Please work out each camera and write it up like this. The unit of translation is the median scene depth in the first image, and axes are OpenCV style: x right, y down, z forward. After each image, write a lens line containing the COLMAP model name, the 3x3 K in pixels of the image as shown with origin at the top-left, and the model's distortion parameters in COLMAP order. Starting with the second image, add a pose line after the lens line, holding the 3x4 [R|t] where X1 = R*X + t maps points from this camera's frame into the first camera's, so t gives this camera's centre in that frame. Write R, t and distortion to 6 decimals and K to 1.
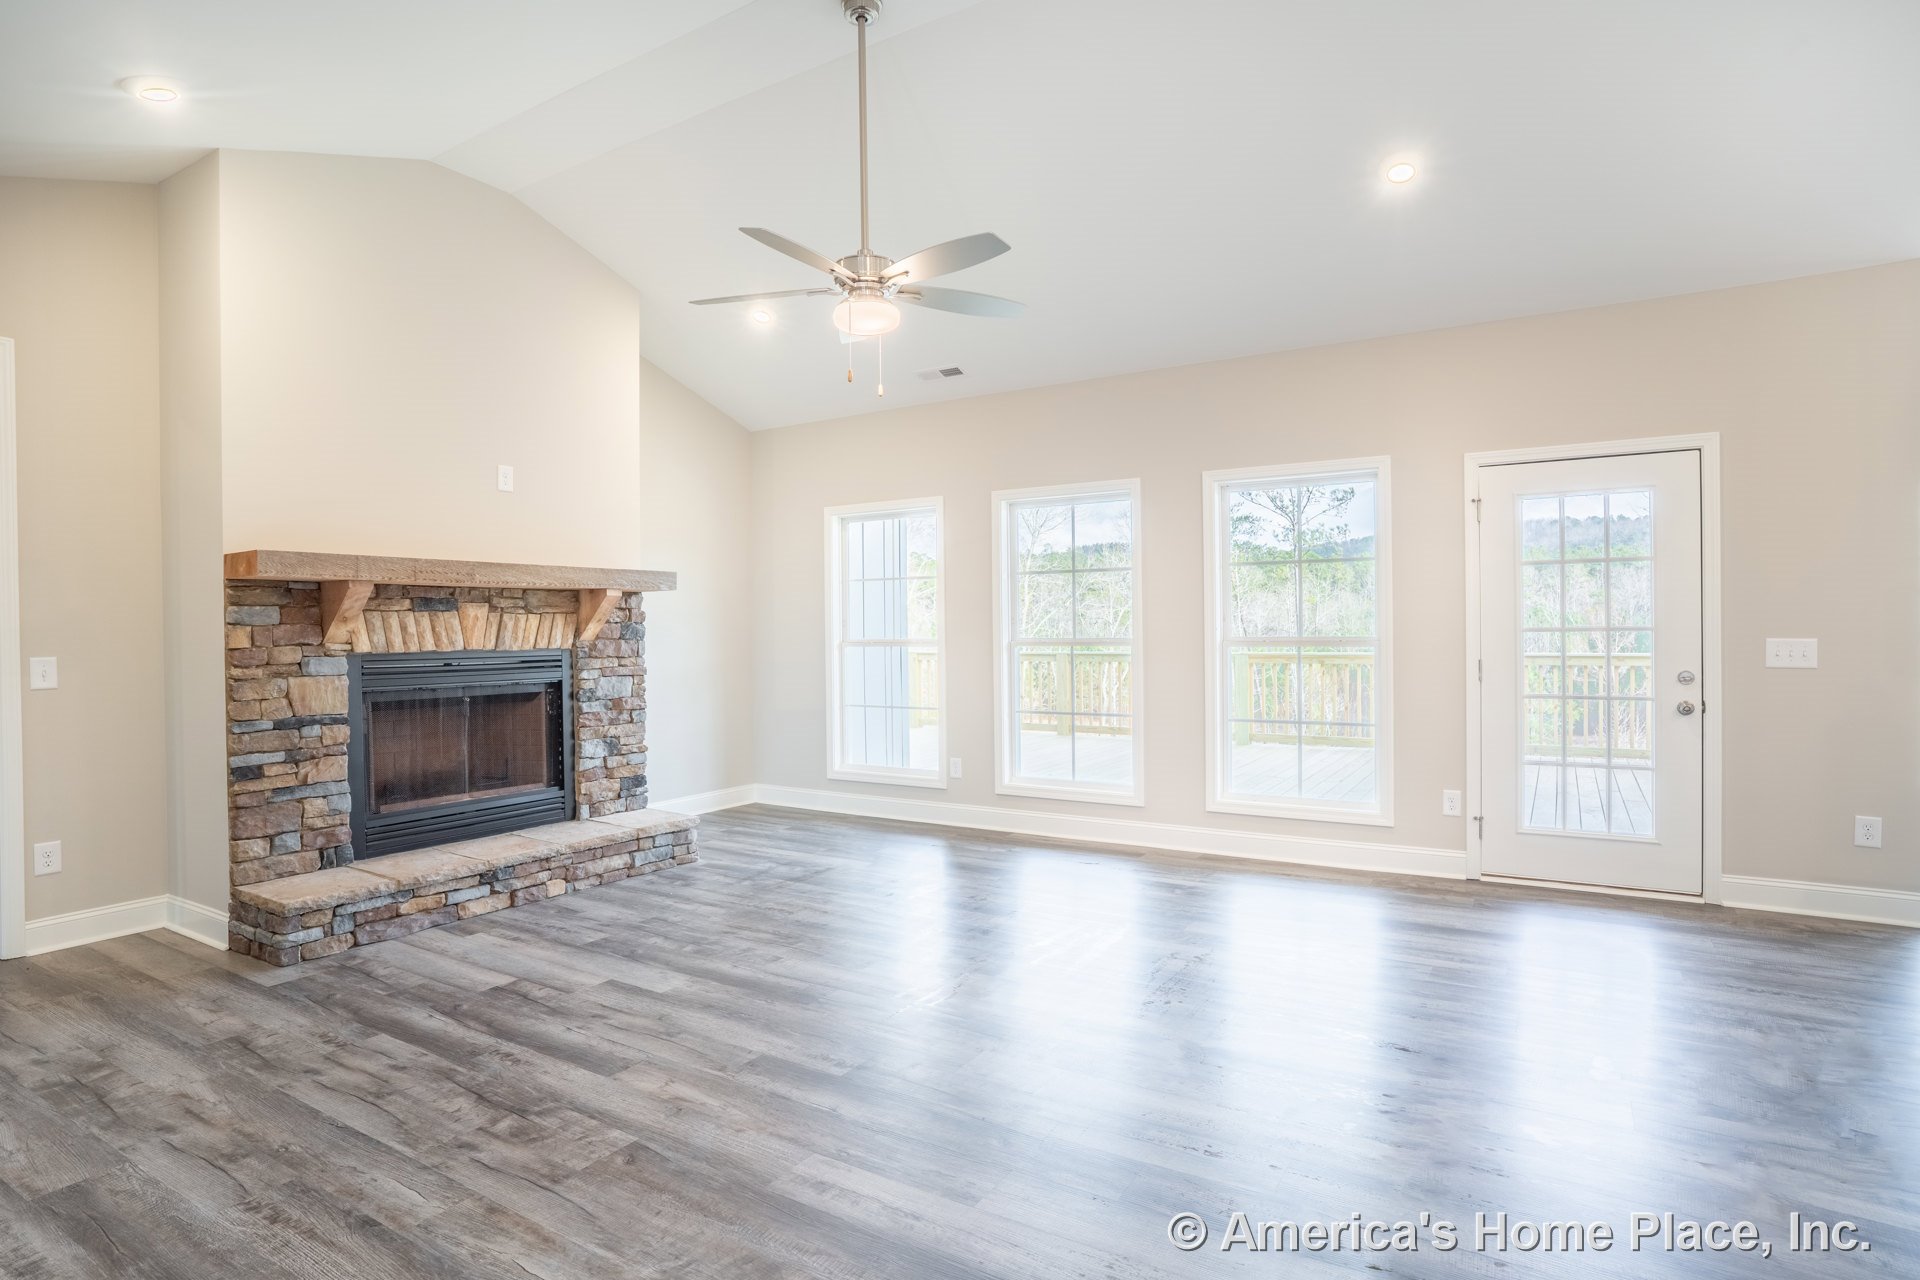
lens RADIAL K [[1010.4, 0, 964.6], [0, 1010.4, 636.2], [0, 0, 1]] dist [-0.015471, 0.001015]
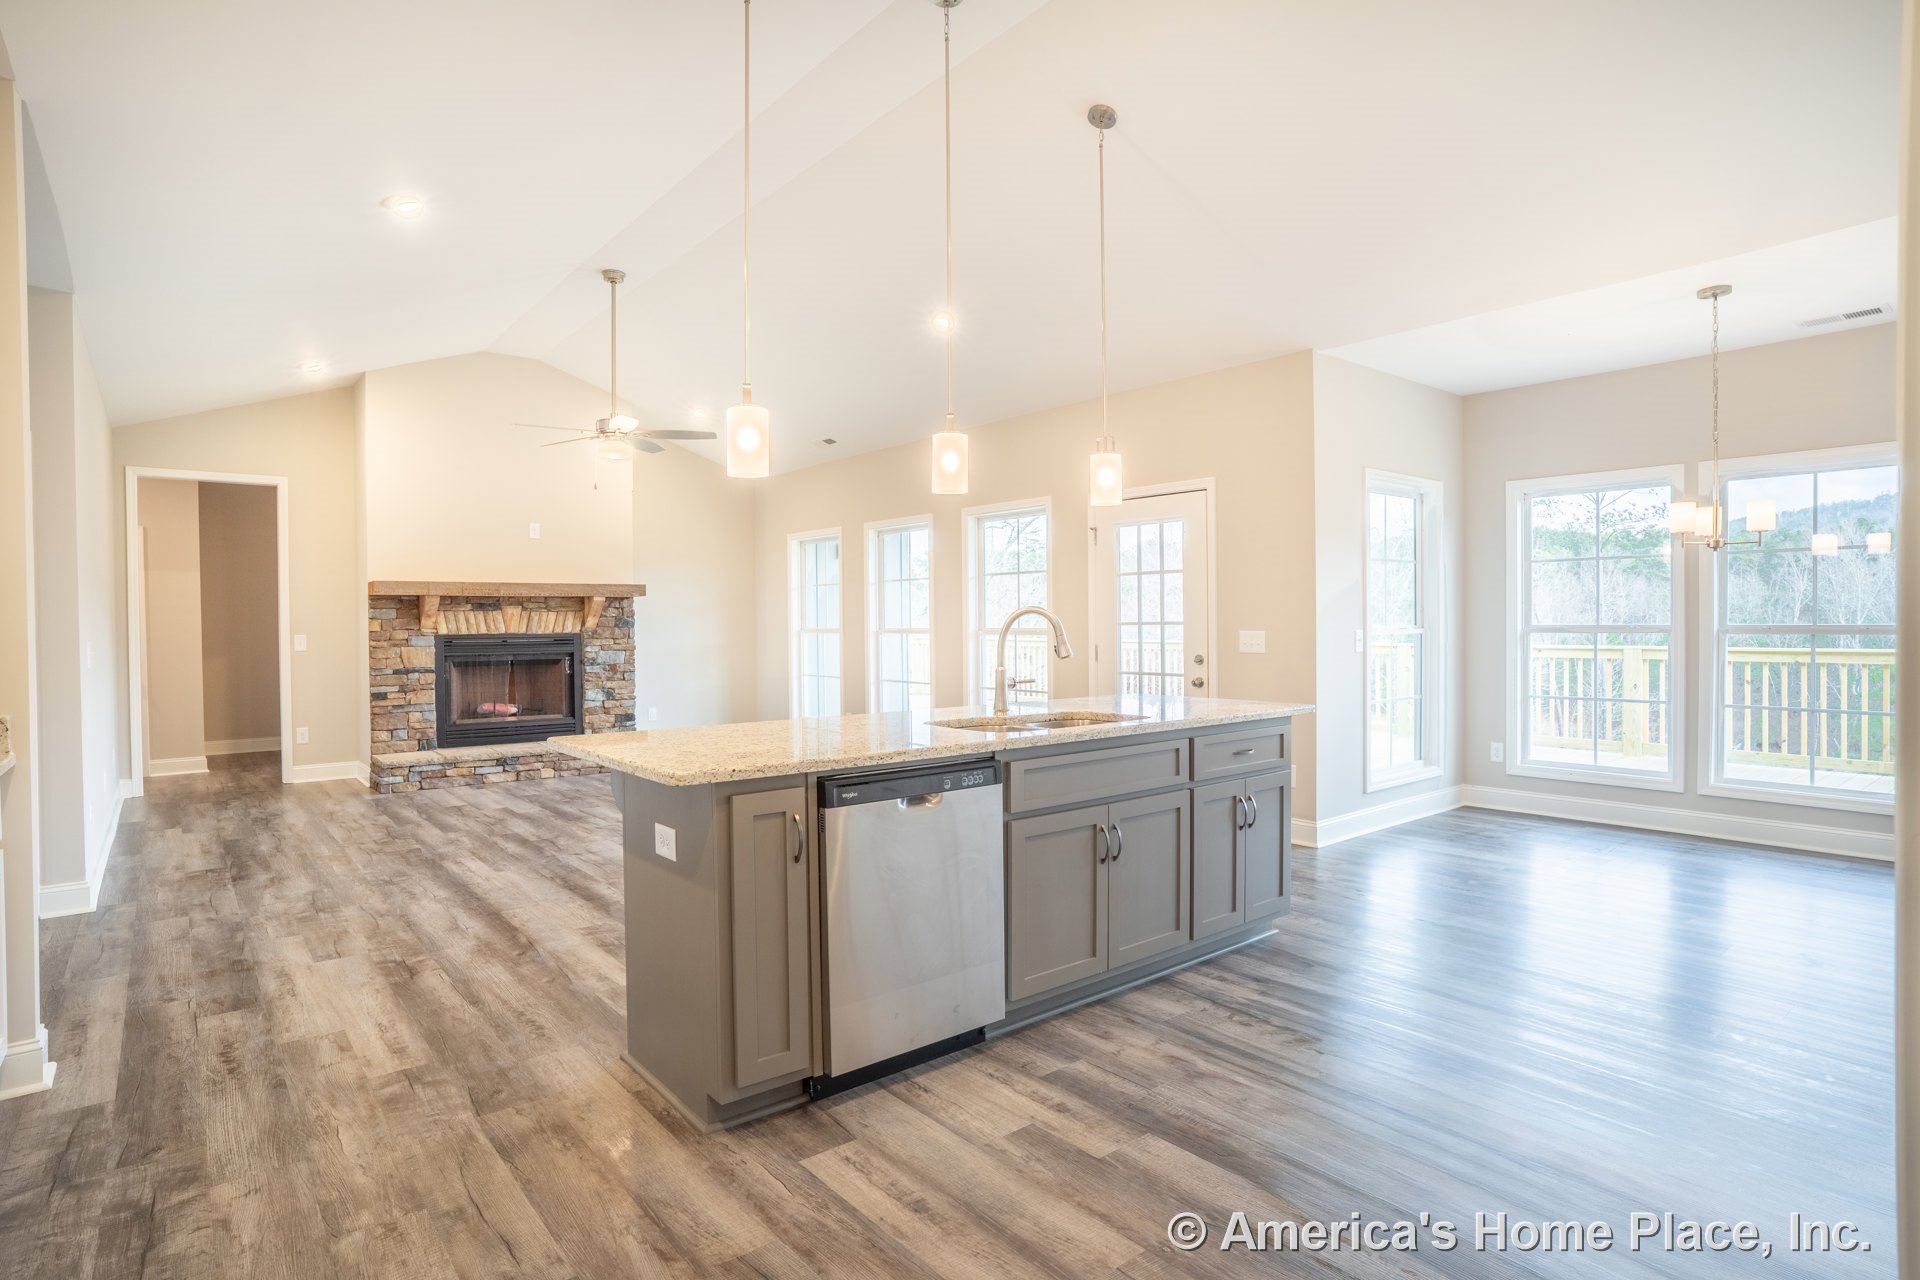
lens RADIAL K [[1010.4, 0, 950.4], [0, 1010.4, 633.5], [0, 0, 1]] dist [-0.015471, 0.001015]
pose [[0.939431, 0.006912, -0.342668, 0.842991], [-0.003665, 0.999942, 0.010123, -0.006090], [0.342718, -0.008254, 0.939402, -0.375111]]
